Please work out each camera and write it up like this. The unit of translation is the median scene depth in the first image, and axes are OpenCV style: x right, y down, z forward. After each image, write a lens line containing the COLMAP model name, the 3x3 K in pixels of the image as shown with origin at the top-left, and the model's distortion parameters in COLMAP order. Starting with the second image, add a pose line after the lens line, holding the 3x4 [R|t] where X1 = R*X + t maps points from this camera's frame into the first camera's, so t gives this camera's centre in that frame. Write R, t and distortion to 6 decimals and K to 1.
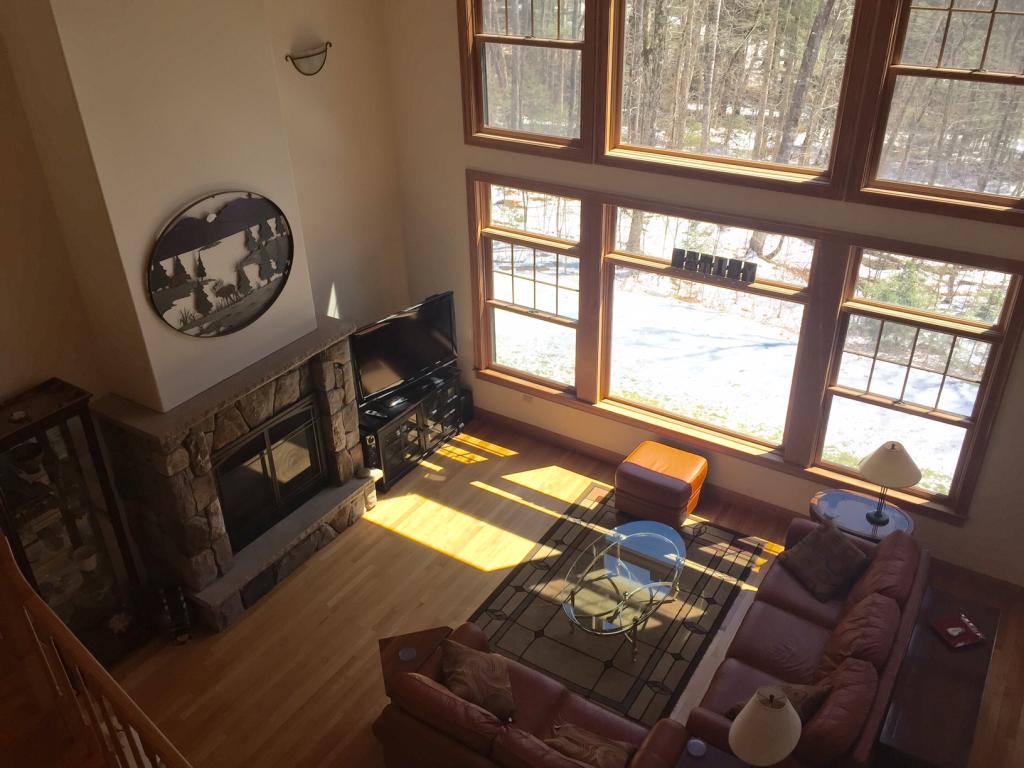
lens RADIAL K [[865.2, 0, 510.7], [0, 865.2, 381.8], [0, 0, 1]] dist [0.082887, -0.108714]
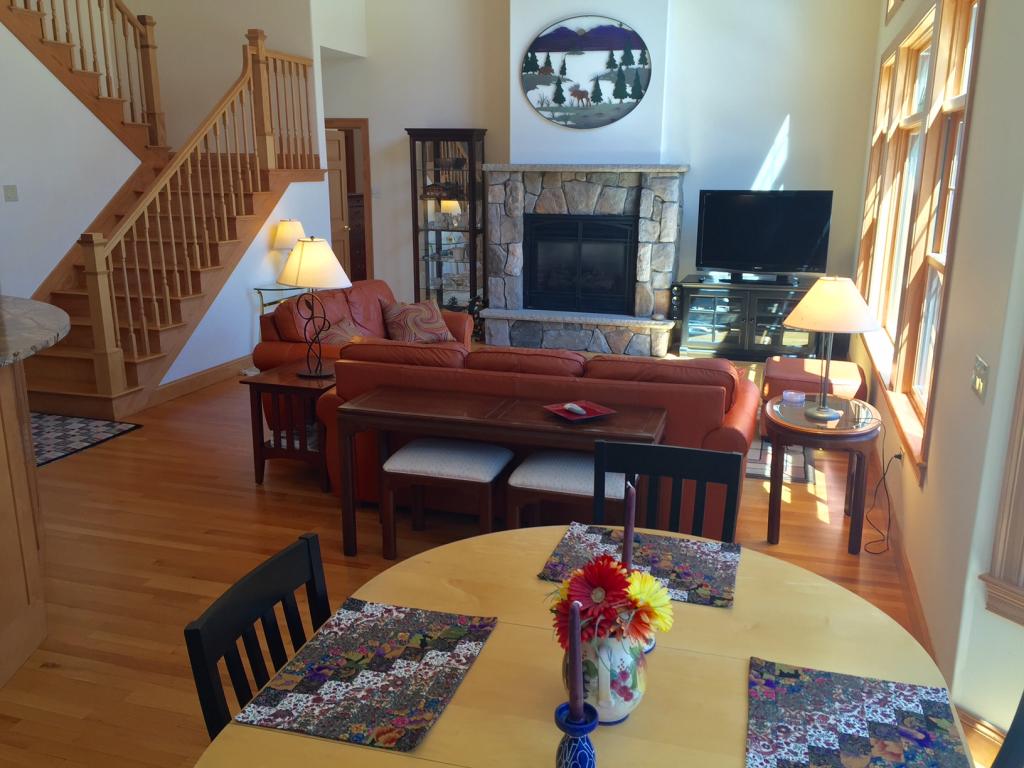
lens RADIAL K [[865.2, 0, 510.6], [0, 865.2, 381.3], [0, 0, 1]] dist [0.082887, -0.108714]
pose [[0.274618, 0.267345, -0.923640, 0.951081], [-0.492347, 0.864193, 0.103753, 0.181496], [0.825942, 0.426259, 0.368950, 0.572346]]
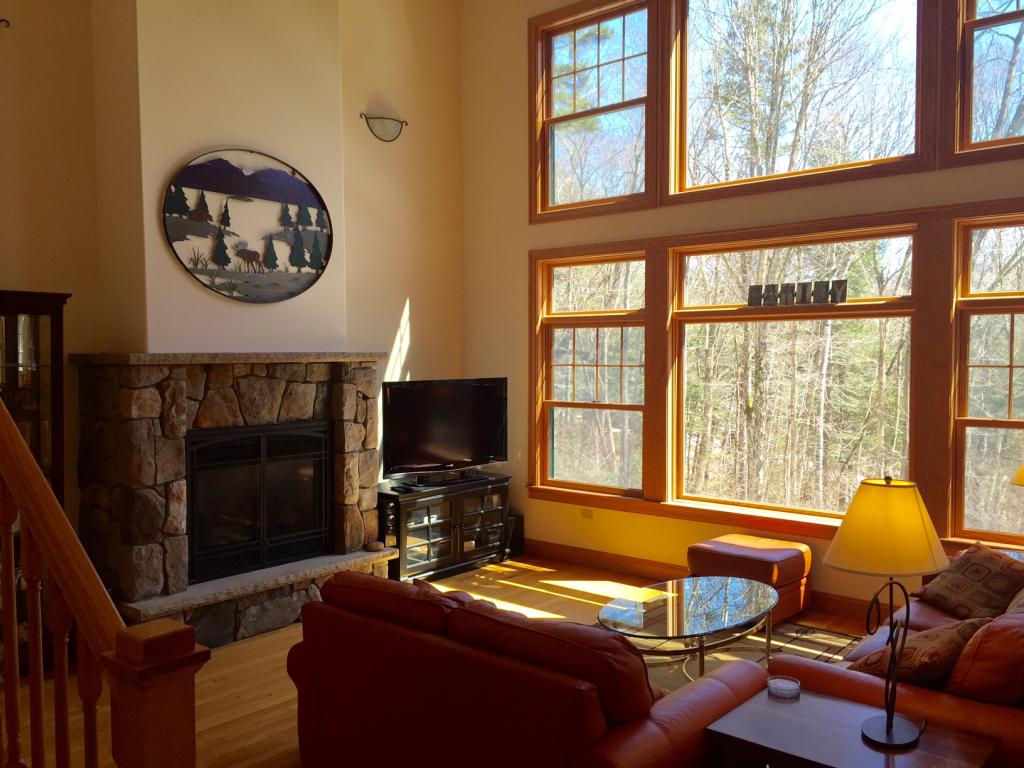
lens RADIAL K [[865.2, 0, 511.1], [0, 865.2, 381.5], [0, 0, 1]] dist [0.082887, -0.108714]
pose [[0.990224, 0.027575, -0.136737, 0.077548], [-0.088391, 0.882376, -0.462169, 0.398310], [0.107909, 0.469737, 0.876187, 0.262906]]
